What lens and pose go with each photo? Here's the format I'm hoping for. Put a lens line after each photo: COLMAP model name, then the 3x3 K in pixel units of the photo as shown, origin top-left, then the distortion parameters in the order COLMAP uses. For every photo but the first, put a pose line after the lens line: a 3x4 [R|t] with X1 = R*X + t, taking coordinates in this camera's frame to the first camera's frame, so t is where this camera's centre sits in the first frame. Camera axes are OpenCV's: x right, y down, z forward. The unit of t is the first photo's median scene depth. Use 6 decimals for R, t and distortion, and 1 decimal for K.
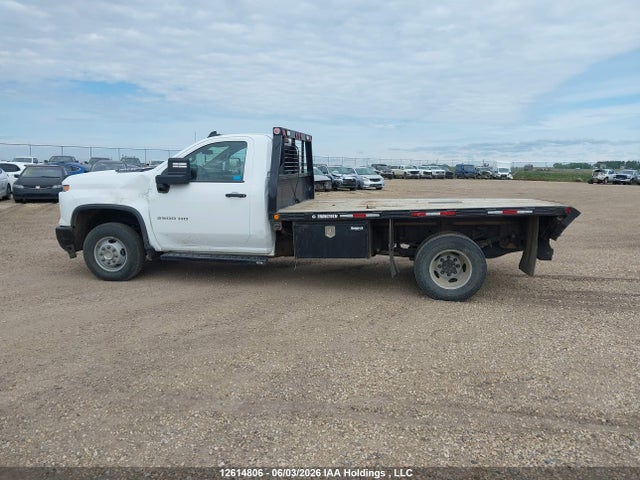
lens RADIAL K [[513.5, 0, 273.0], [0, 513.5, 240.8], [0, 0, 1]] dist [0.005345, 0.001966]
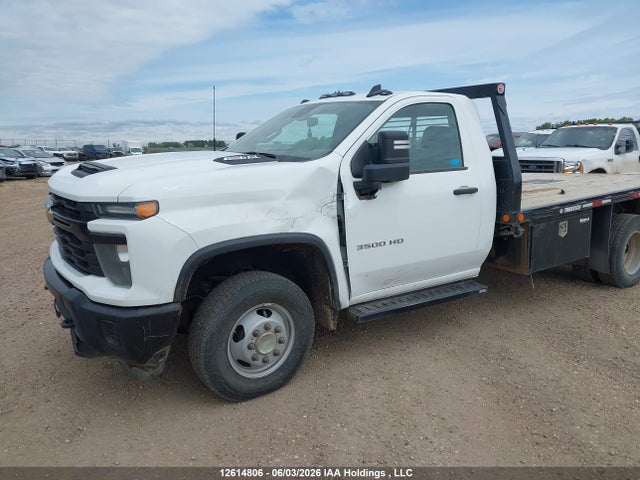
lens RADIAL K [[508.9, 0, 318.2], [0, 508.9, 257.6], [0, 0, 1]] dist [0.012272, -0.001354]
pose [[0.690542, -0.172650, 0.702384, -0.596022], [0.122463, 0.984981, 0.121715, -0.098739], [-0.712849, 0.001967, 0.701314, 0.644116]]
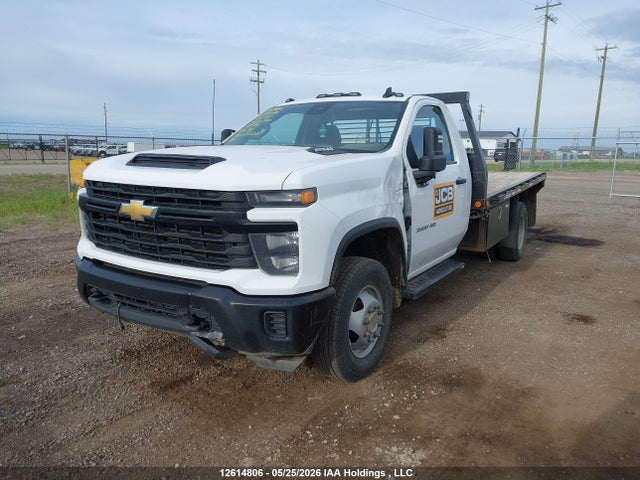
lens RADIAL K [[523.0, 0, 321.1], [0, 523.0, 258.2], [0, 0, 1]] dist [0.038528, 0.000958]
pose [[0.324212, -0.196127, 0.925430, -0.788140], [0.148108, 0.976731, 0.155112, -0.117964], [-0.934318, 0.086775, 0.345716, 0.868159]]
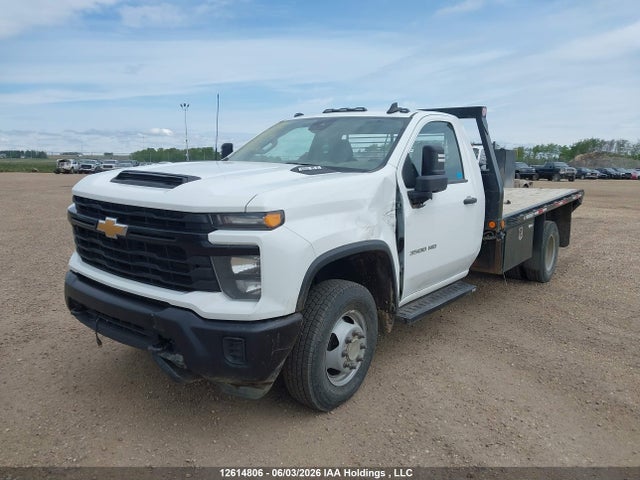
lens RADIAL K [[523.0, 0, 321.1], [0, 523.0, 258.2], [0, 0, 1]] dist [0.038528, 0.000958]
pose [[0.421132, -0.172383, 0.890467, -0.745909], [0.130082, 0.983102, 0.128796, -0.120731], [-0.897623, 0.061593, 0.436440, 0.811603]]
